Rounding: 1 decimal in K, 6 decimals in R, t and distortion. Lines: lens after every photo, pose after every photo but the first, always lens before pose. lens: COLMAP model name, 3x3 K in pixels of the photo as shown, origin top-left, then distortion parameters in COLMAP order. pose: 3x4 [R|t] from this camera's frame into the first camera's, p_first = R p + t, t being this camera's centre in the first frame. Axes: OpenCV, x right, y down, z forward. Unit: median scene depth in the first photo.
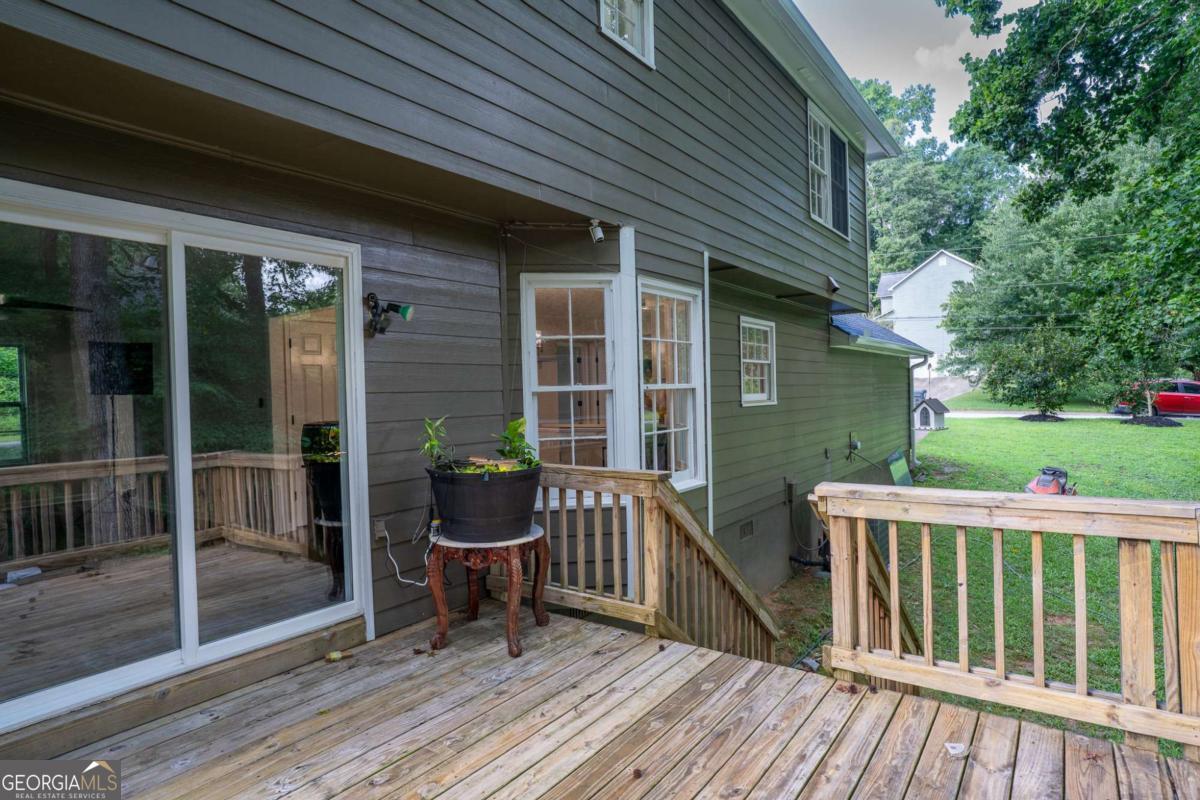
lens RADIAL K [[661.2, 0, 600.2], [0, 661.2, 402.7], [0, 0, 1]] dist [-0.045330, 0.035422]
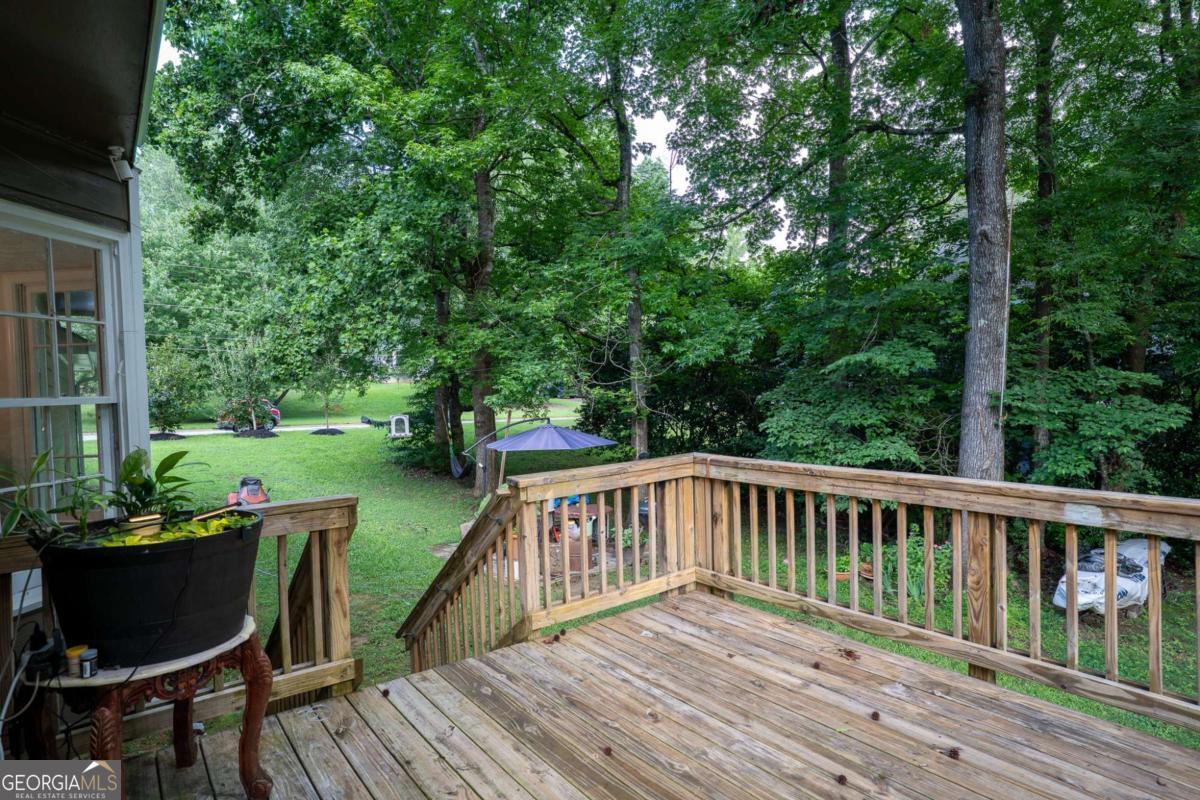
lens RADIAL K [[661.2, 0, 600.2], [0, 661.2, 402.7], [0, 0, 1]] dist [-0.045330, 0.035422]
pose [[0.284258, -0.008594, 0.958709, -0.661999], [0.039322, 0.999223, -0.002702, 0.002005], [-0.957941, 0.038467, 0.284375, 0.472681]]
